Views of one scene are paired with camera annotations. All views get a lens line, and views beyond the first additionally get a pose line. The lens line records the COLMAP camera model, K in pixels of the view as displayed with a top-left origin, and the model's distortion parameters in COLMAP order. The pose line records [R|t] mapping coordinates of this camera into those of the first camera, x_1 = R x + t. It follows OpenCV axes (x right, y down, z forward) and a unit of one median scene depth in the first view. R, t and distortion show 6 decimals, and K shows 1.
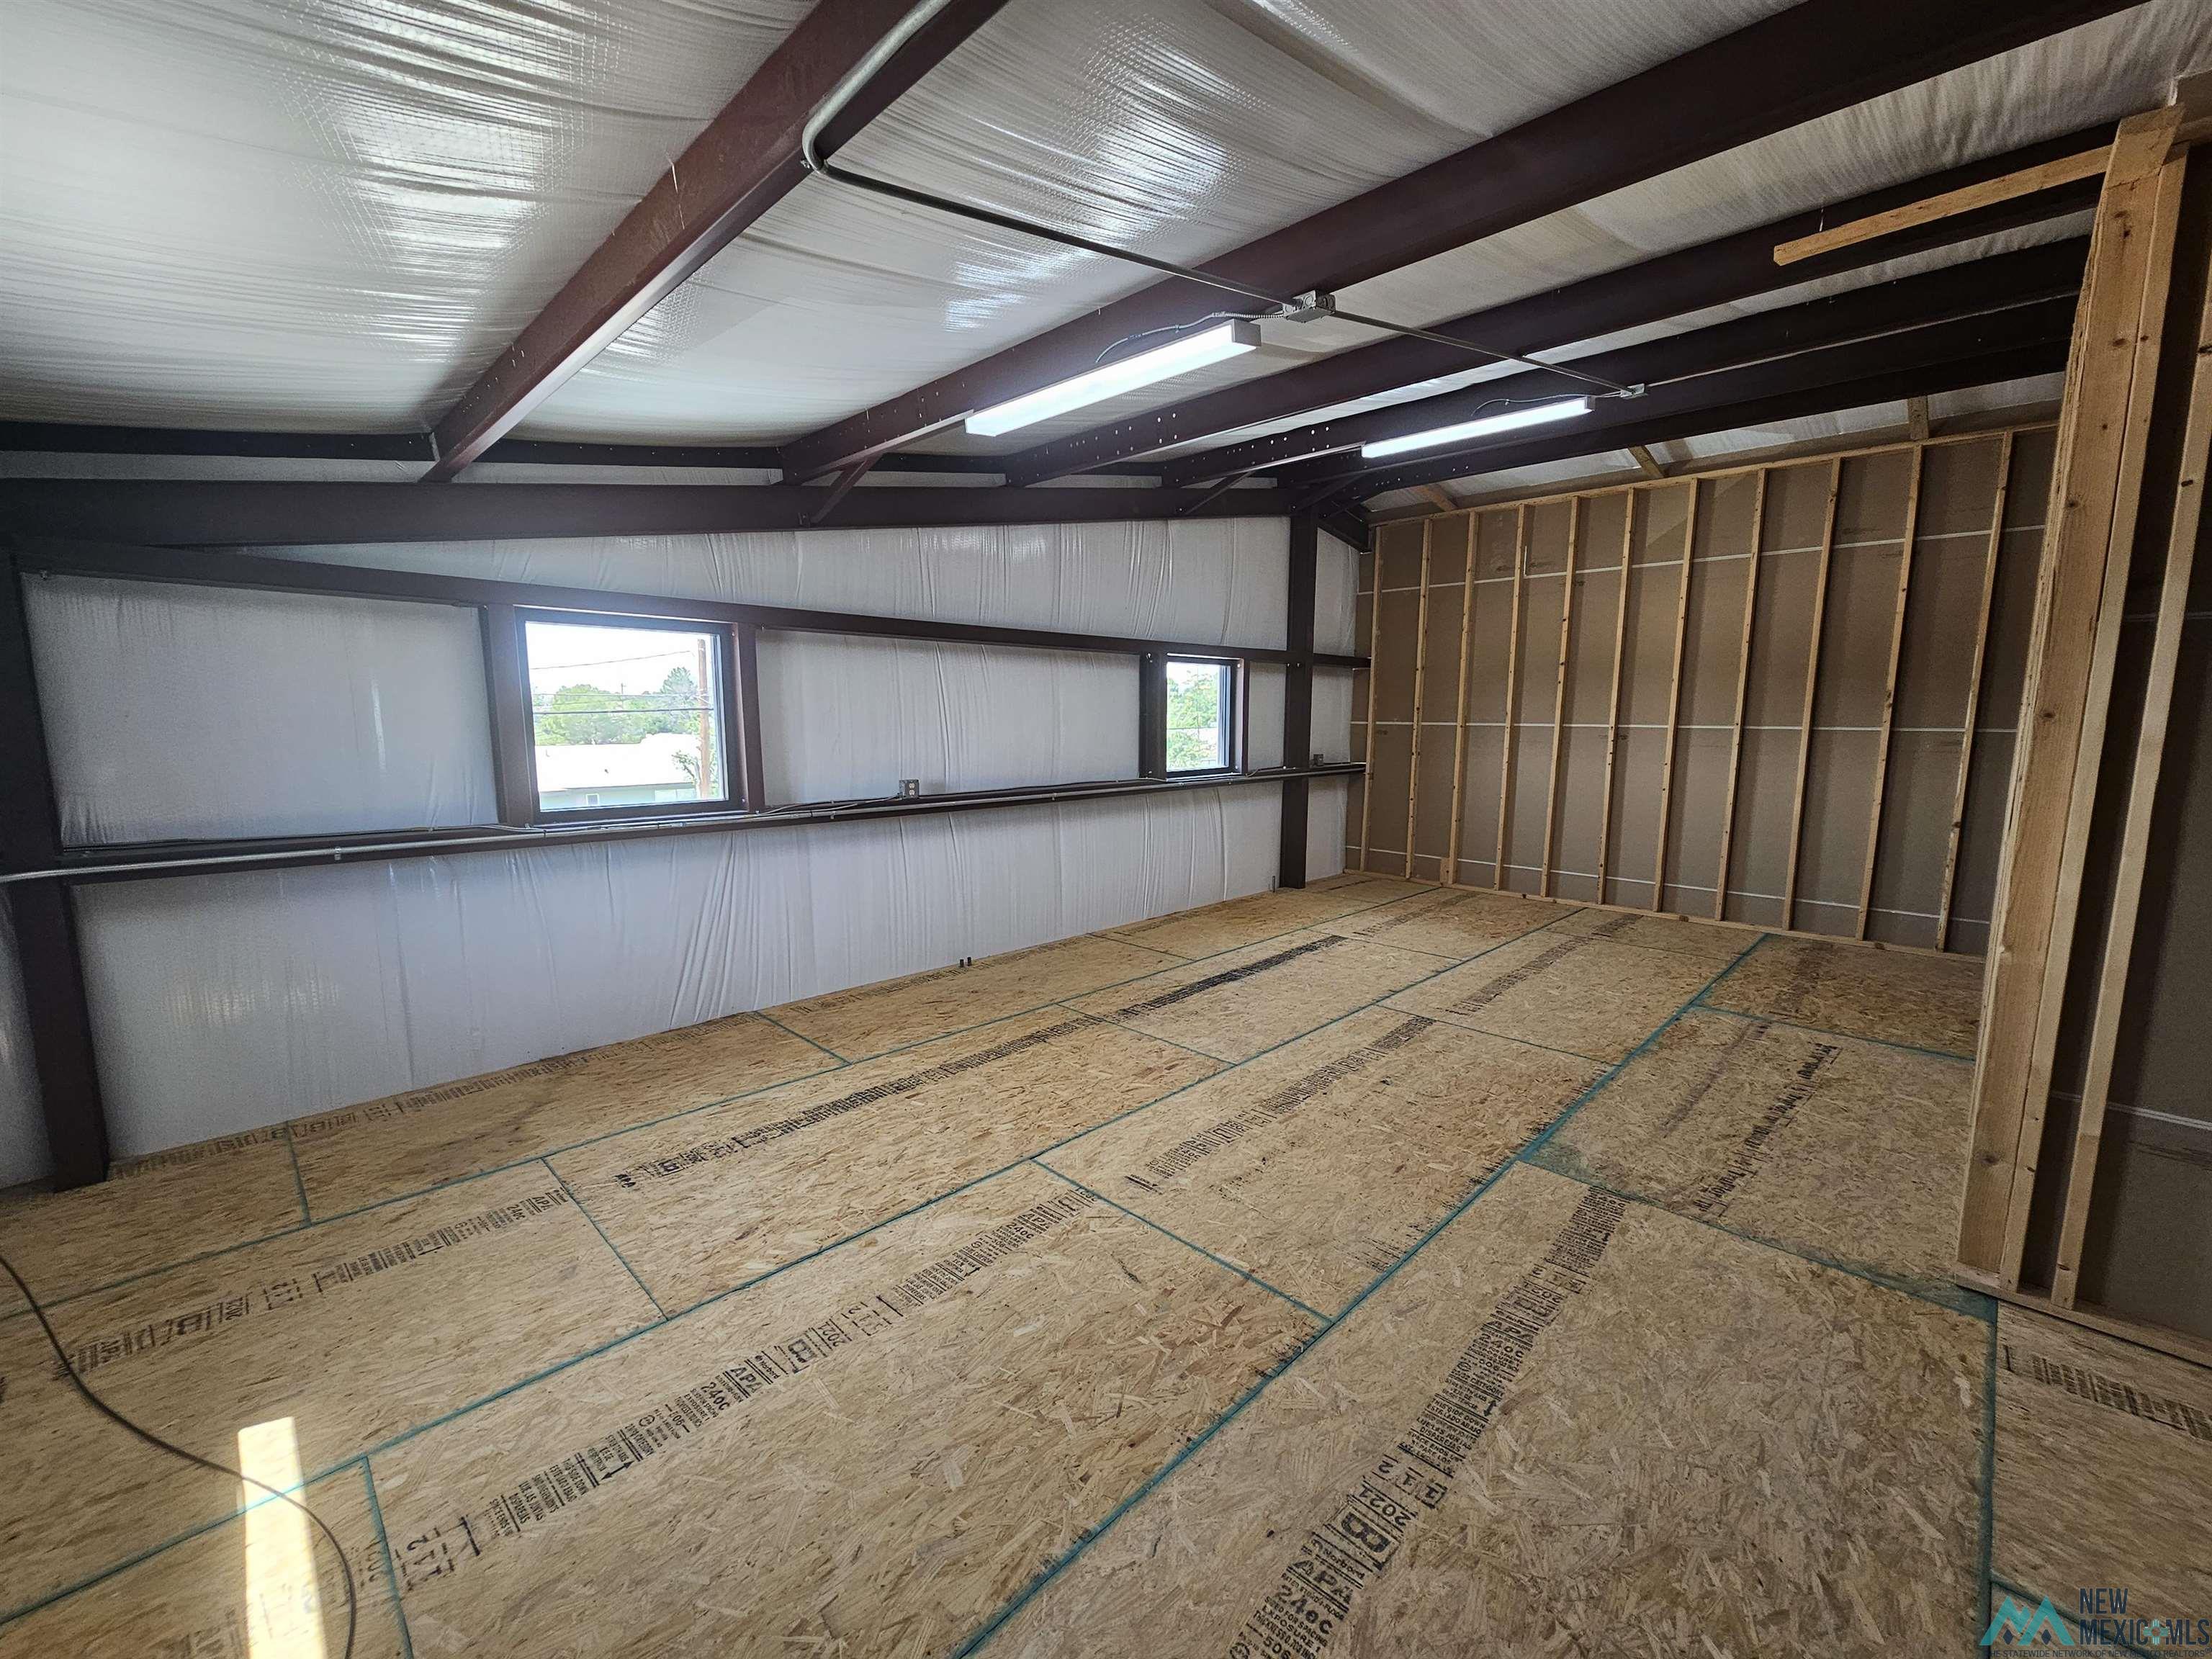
lens RADIAL K [[897.5, 0, 1103.3], [0, 897.5, 833.2], [0, 0, 1]] dist [-0.001952, 0.000082]
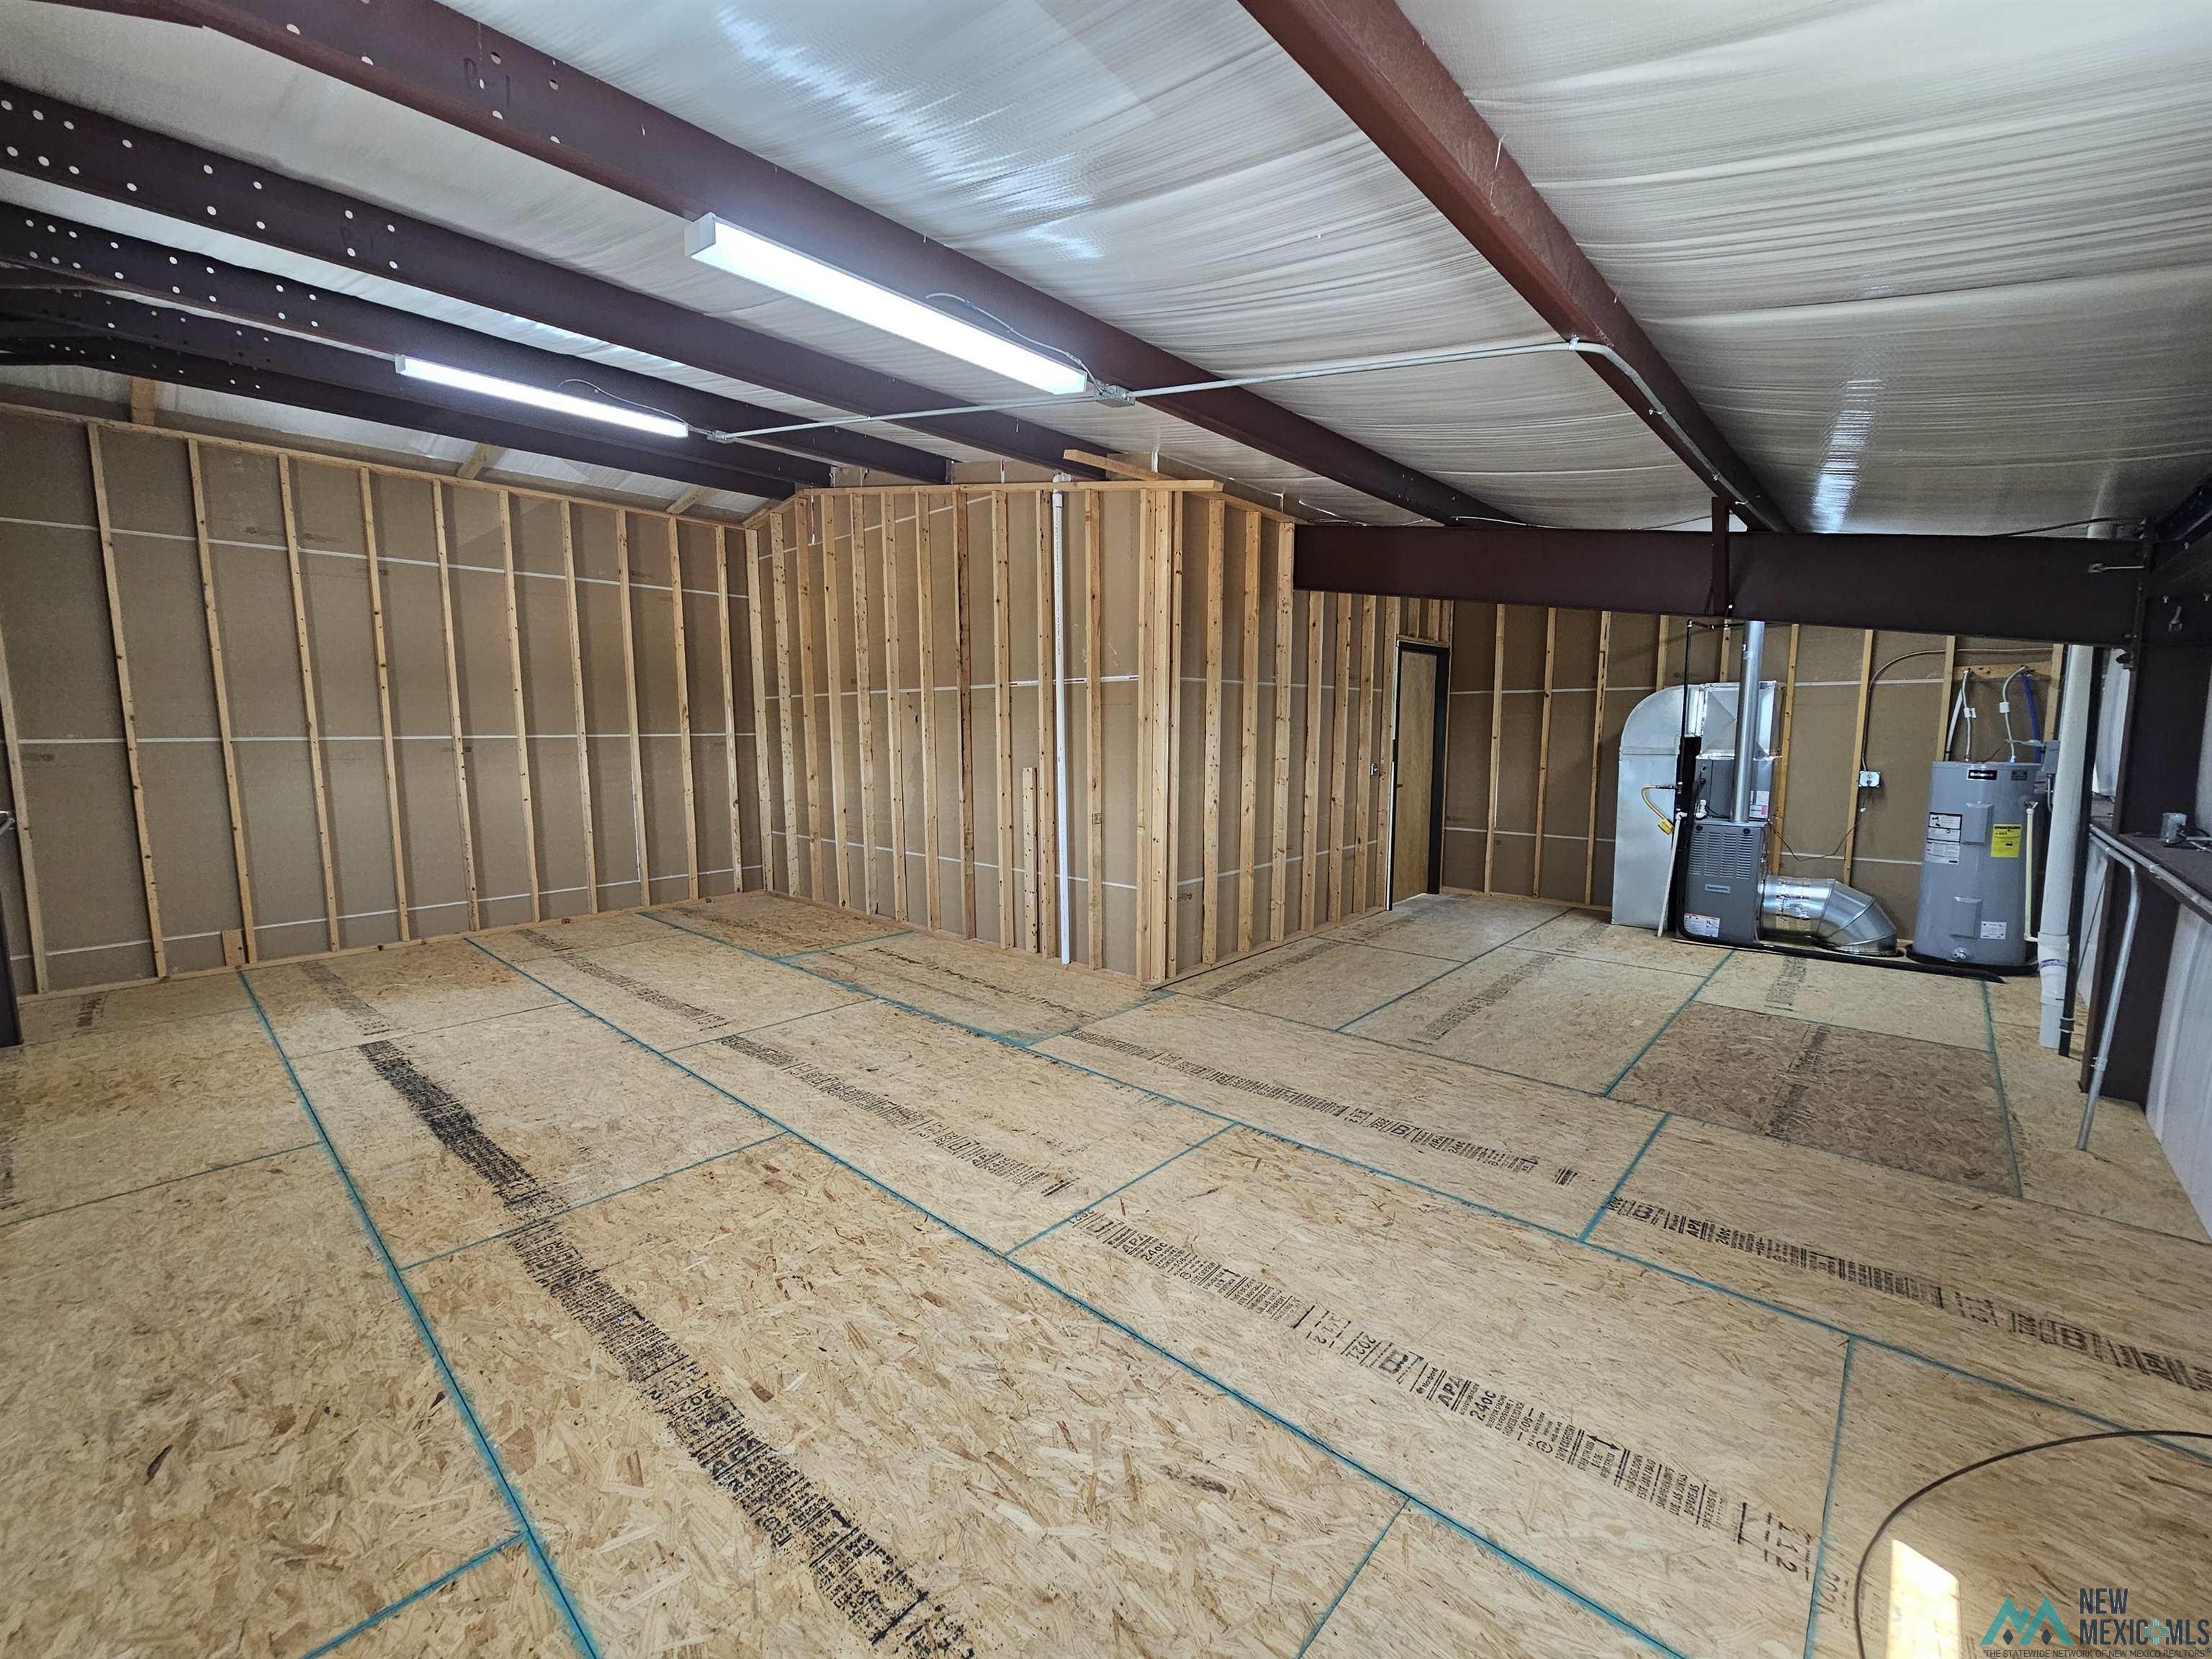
lens RADIAL K [[897.8, 0, 1087.9], [0, 897.8, 835.4], [0, 0, 1]] dist [0.000510, -0.003019]
pose [[-0.029365, -0.123869, 0.991864, -0.680213], [0.138078, 0.982276, 0.126760, -0.087855], [-0.989986, 0.140677, -0.011741, 0.698669]]
